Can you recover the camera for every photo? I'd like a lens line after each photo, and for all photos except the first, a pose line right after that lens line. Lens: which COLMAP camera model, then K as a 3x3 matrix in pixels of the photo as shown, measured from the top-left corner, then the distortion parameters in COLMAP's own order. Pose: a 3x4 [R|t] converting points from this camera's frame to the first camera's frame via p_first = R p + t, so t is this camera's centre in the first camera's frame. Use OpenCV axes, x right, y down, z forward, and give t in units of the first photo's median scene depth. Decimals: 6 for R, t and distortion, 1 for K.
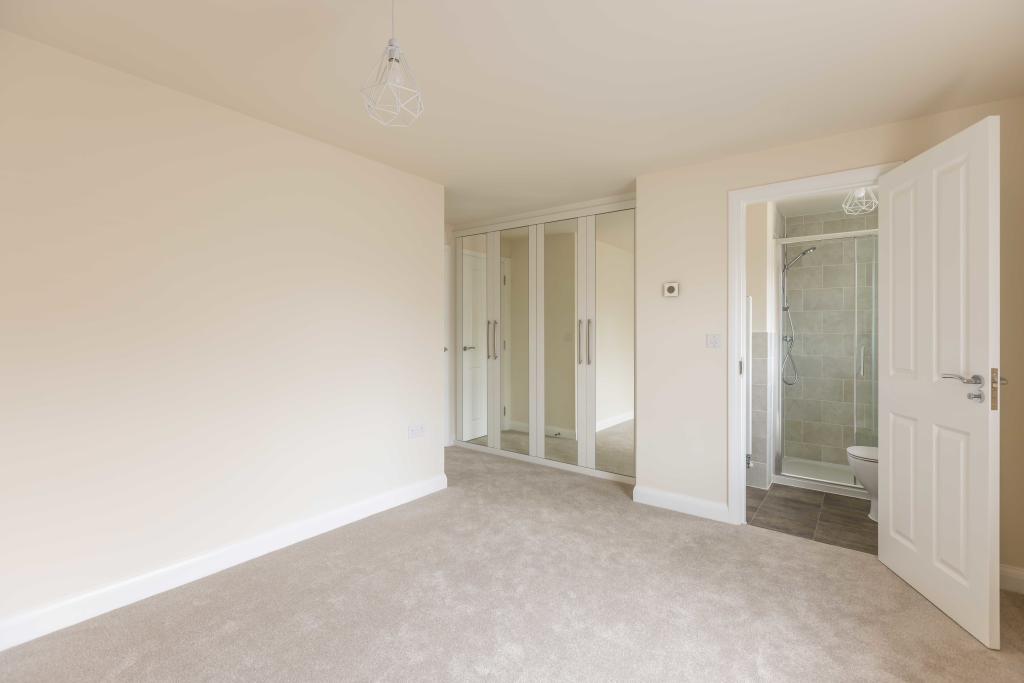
lens RADIAL K [[470.5, 0, 513.7], [0, 470.5, 334.2], [0, 0, 1]] dist [0.002950, -0.002542]
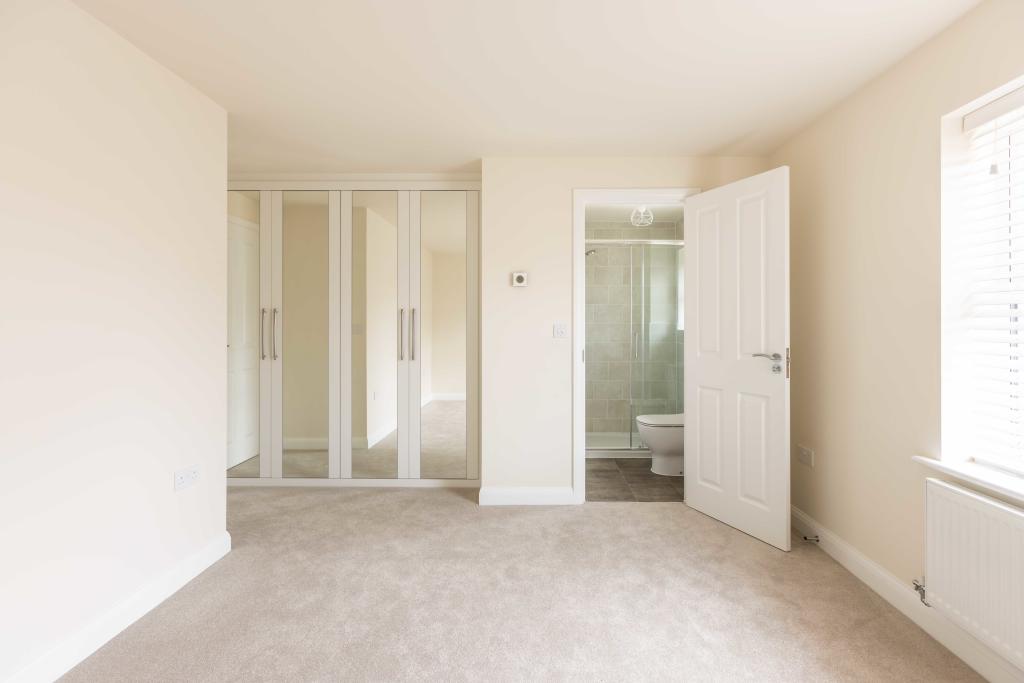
lens RADIAL K [[470.5, 0, 543.7], [0, 470.5, 318.8], [0, 0, 1]] dist [0.002950, -0.002542]
pose [[0.790377, 0.000141, 0.612621, -0.217390], [0.007110, 0.999931, -0.009403, -0.002945], [-0.612580, 0.011788, 0.790321, 0.186657]]
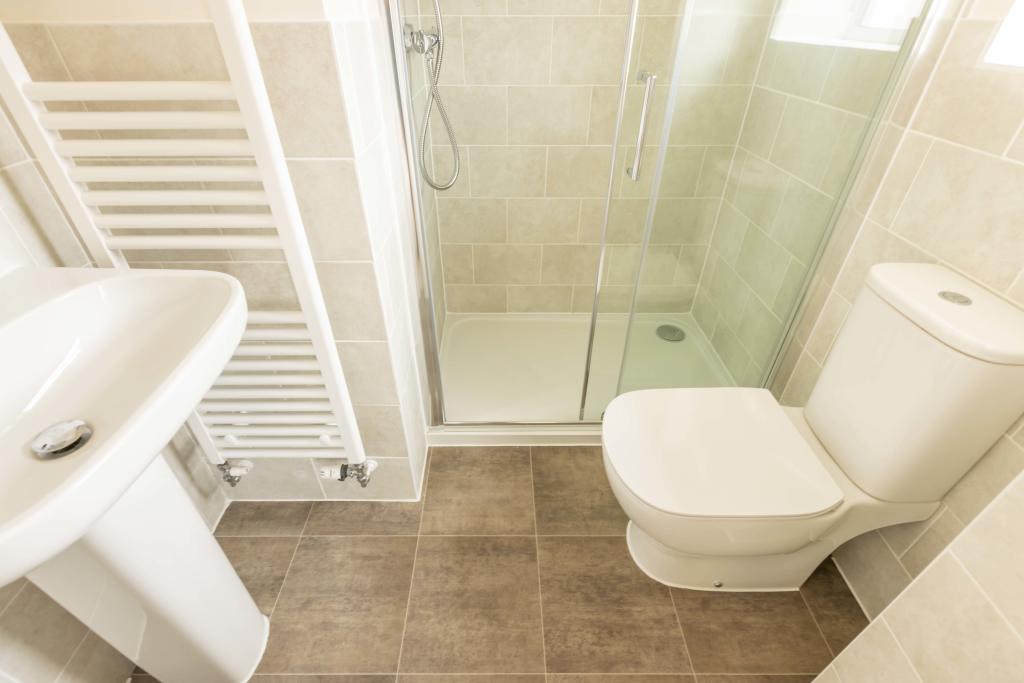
lens RADIAL K [[470.5, 0, 506.4], [0, 470.5, 342.1], [0, 0, 1]] dist [0.002950, -0.002542]
pose [[0.795650, -0.359263, 0.487720, 0.502951], [0.006720, 0.810327, 0.585939, -0.013787], [-0.605719, -0.462925, 0.647151, 0.842477]]
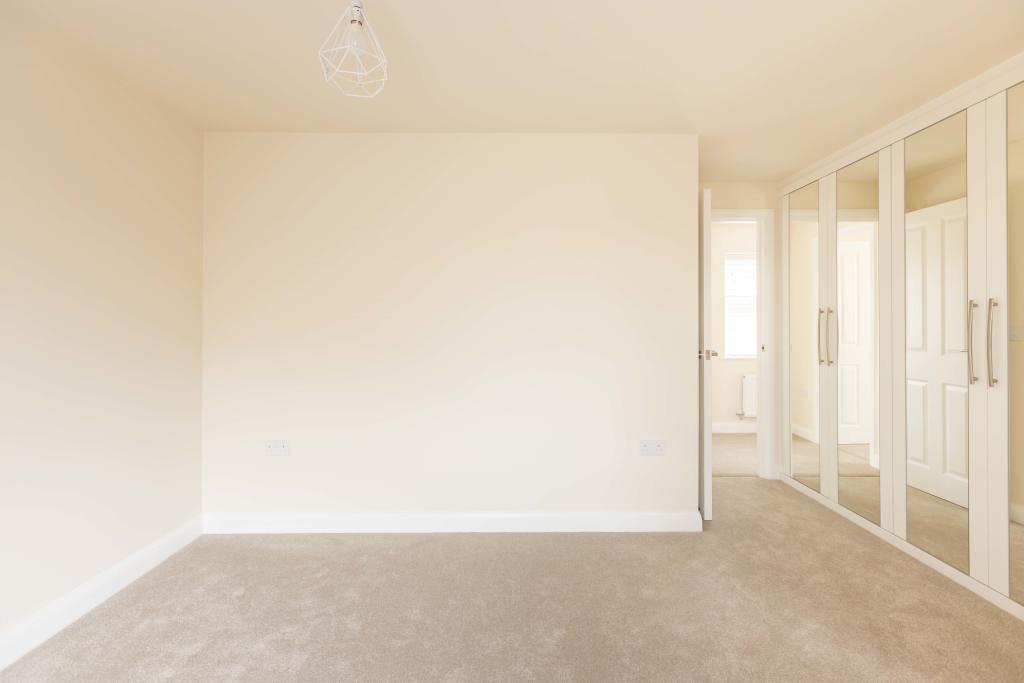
lens RADIAL K [[470.5, 0, 502.7], [0, 470.5, 323.3], [0, 0, 1]] dist [0.002950, -0.002542]
pose [[0.596678, -0.003895, -0.802471, 0.299006], [0.006751, 0.999977, 0.000167, -0.012923], [0.802452, -0.005517, 0.596691, 0.312534]]
